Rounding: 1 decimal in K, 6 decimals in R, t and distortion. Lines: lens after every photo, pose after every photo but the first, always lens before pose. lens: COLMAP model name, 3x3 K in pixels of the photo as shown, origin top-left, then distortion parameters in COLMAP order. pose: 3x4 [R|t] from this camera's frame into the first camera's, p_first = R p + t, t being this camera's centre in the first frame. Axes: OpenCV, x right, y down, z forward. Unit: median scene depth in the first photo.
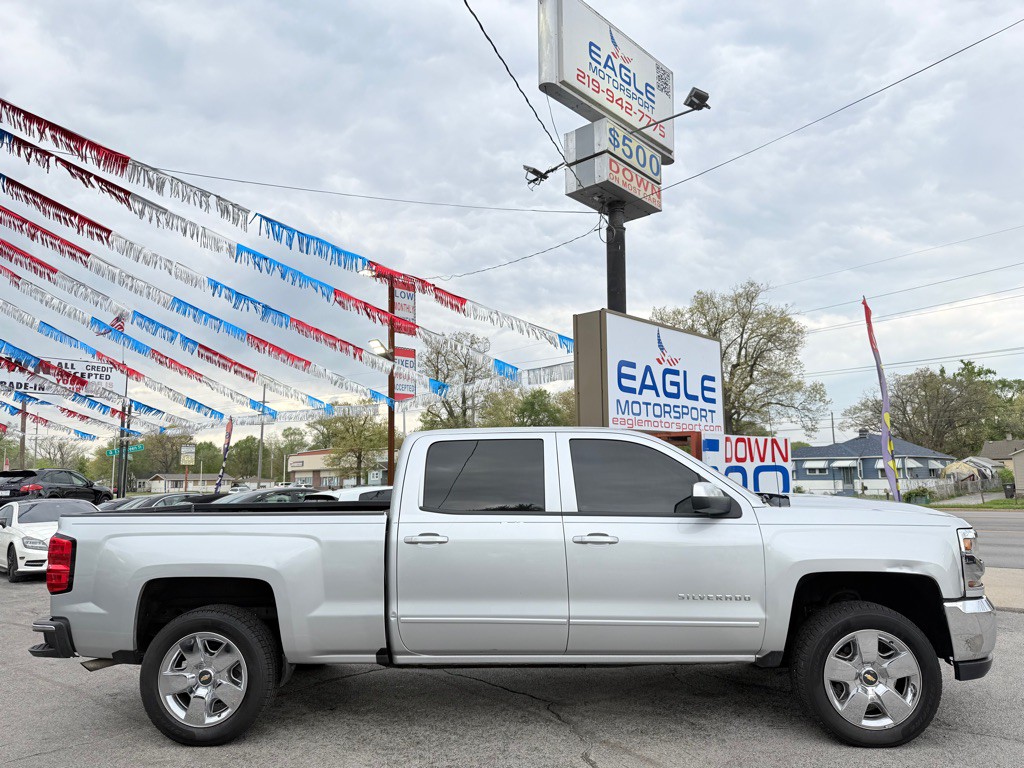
lens RADIAL K [[714.6, 0, 478.6], [0, 714.6, 364.0], [0, 0, 1]] dist [0.000797, -0.012809]
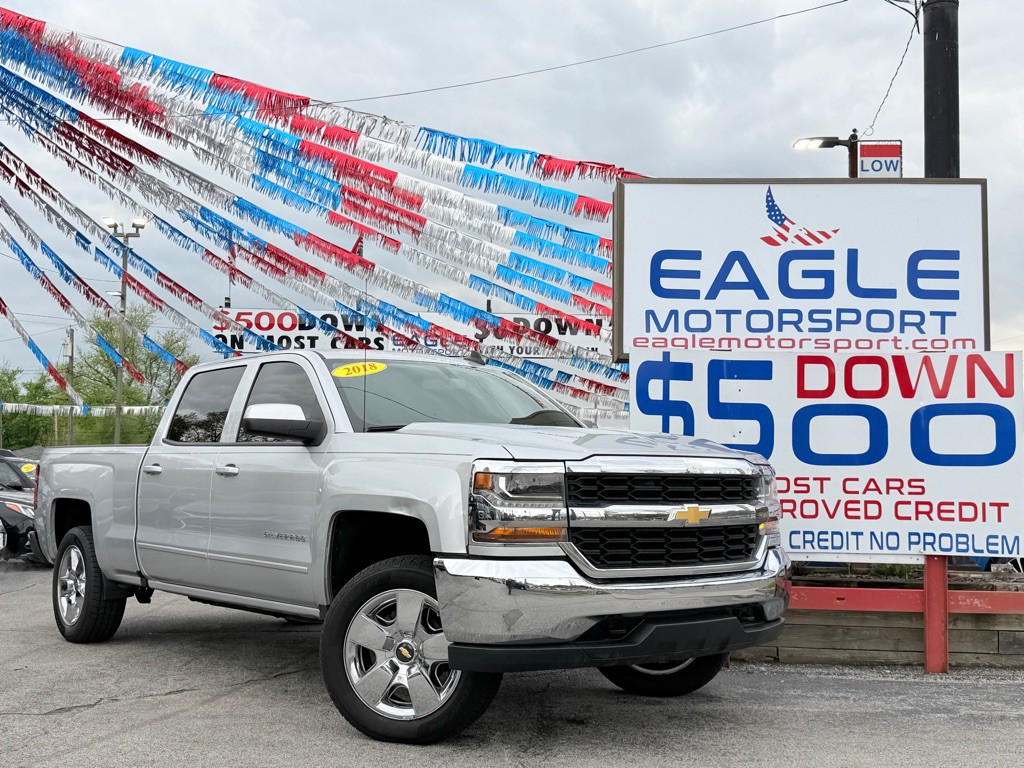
lens RADIAL K [[1162.8, 0, 508.0], [0, 1162.8, 379.5], [0, 0, 1]] dist [0.098851, 0.000000]
pose [[0.713358, -0.046688, -0.699243, 0.815845], [0.091994, 0.995383, 0.027389, 0.068525], [0.694736, -0.083864, 0.714359, 0.116486]]
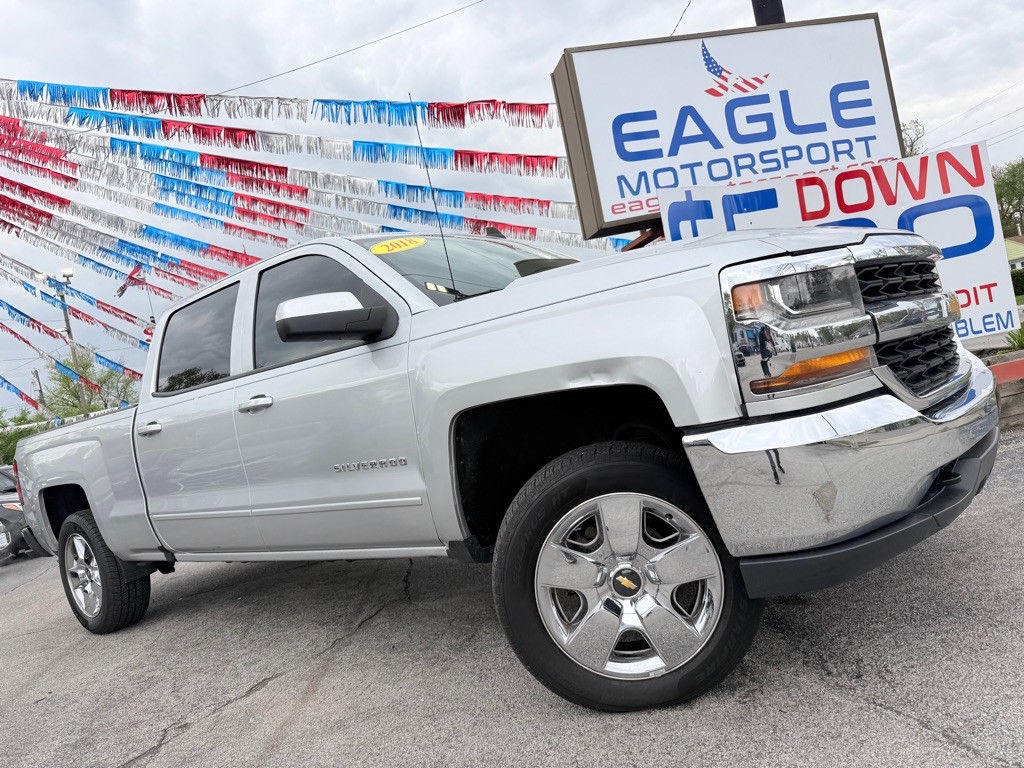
lens RADIAL K [[735.0, 0, 513.2], [0, 735.0, 385.0], [0, 0, 1]] dist [0.023256, -0.038330]
pose [[0.824545, -0.162298, -0.542020, 0.435091], [0.275738, 0.951780, 0.134472, 0.111474], [0.494059, -0.260334, 0.829537, 0.297429]]
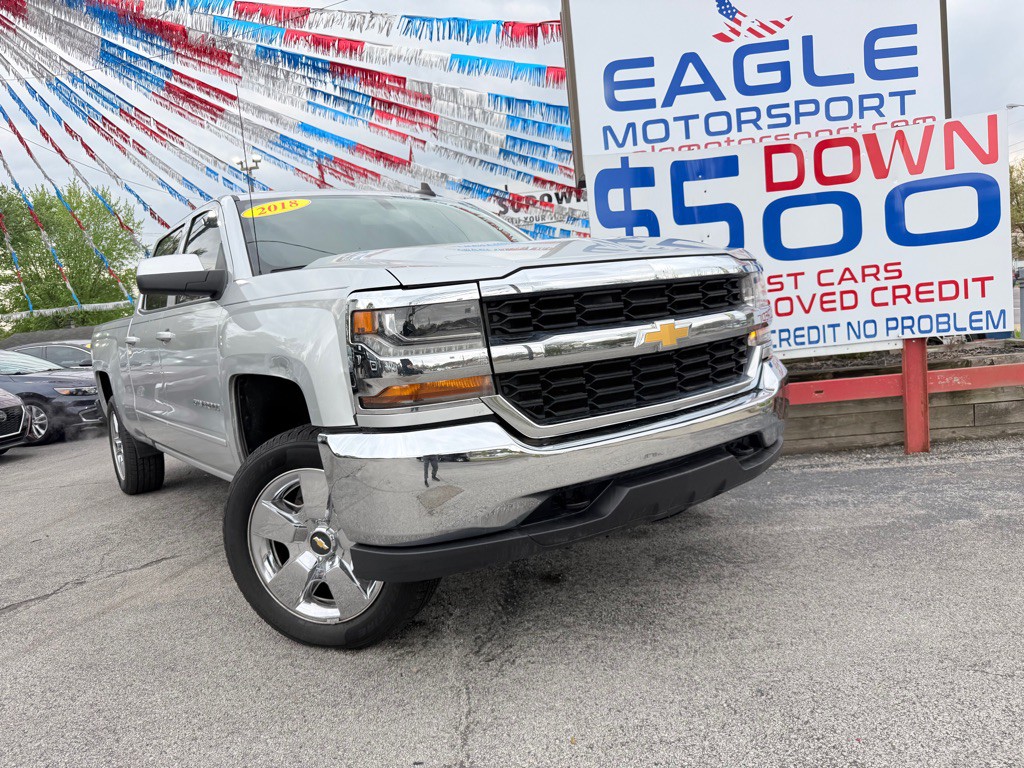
lens RADIAL K [[735.0, 0, 511.9], [0, 735.0, 382.6], [0, 0, 1]] dist [0.023256, -0.038330]
pose [[0.679576, 0.006647, -0.733575, 0.607629], [0.207223, 0.957497, 0.200645, 0.116216], [0.703730, -0.288367, 0.649314, 0.401144]]
